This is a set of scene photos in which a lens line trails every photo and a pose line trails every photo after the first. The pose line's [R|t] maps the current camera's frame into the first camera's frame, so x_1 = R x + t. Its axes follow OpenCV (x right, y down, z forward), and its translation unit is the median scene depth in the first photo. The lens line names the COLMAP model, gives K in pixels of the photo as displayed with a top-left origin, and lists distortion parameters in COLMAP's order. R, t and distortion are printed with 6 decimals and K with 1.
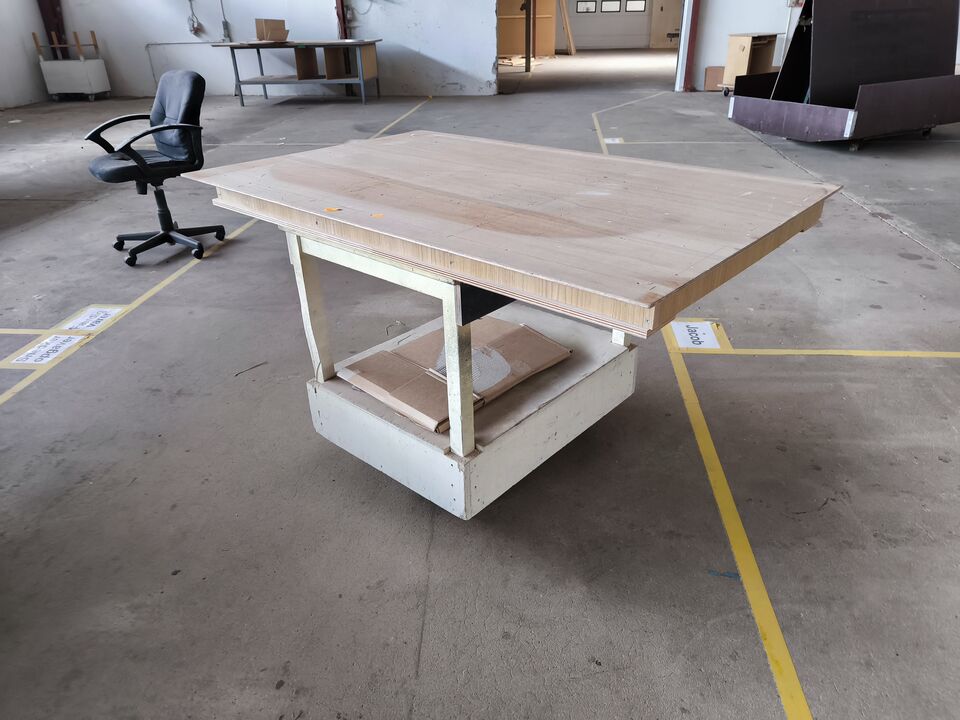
lens RADIAL K [[650.3, 0, 496.7], [0, 650.3, 362.0], [0, 0, 1]] dist [0.034410, -0.022816]
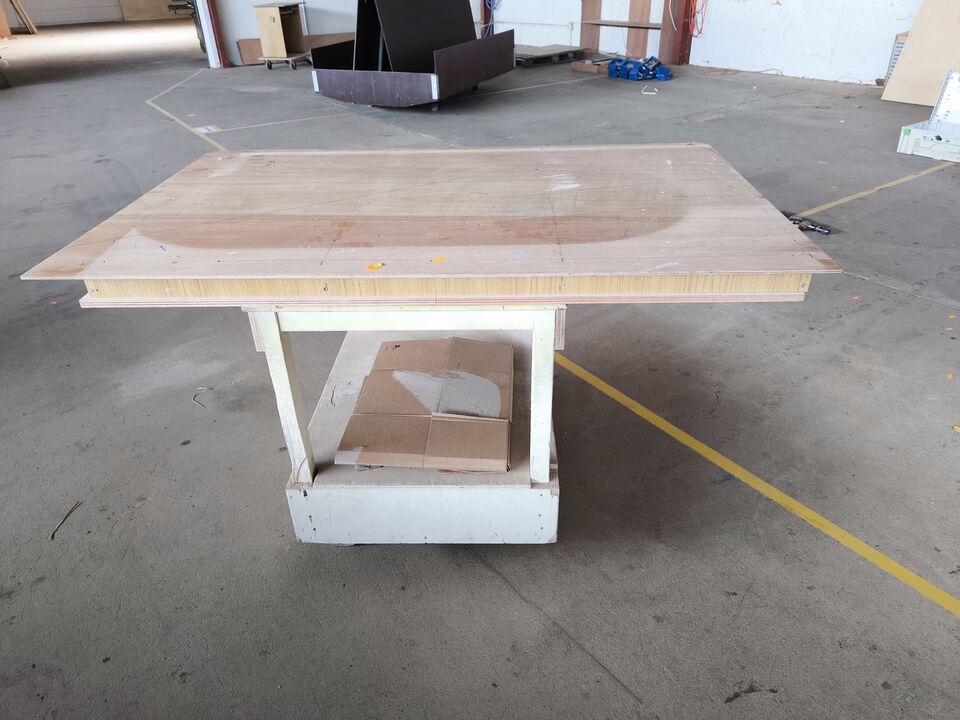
lens RADIAL K [[650.3, 0, 496.7], [0, 650.3, 362.0], [0, 0, 1]] dist [0.034410, -0.022816]
pose [[0.777420, -0.329283, 0.535902, -0.456025], [0.308523, 0.942110, 0.131310, -0.135937], [-0.548117, 0.063255, 0.834006, 0.186997]]
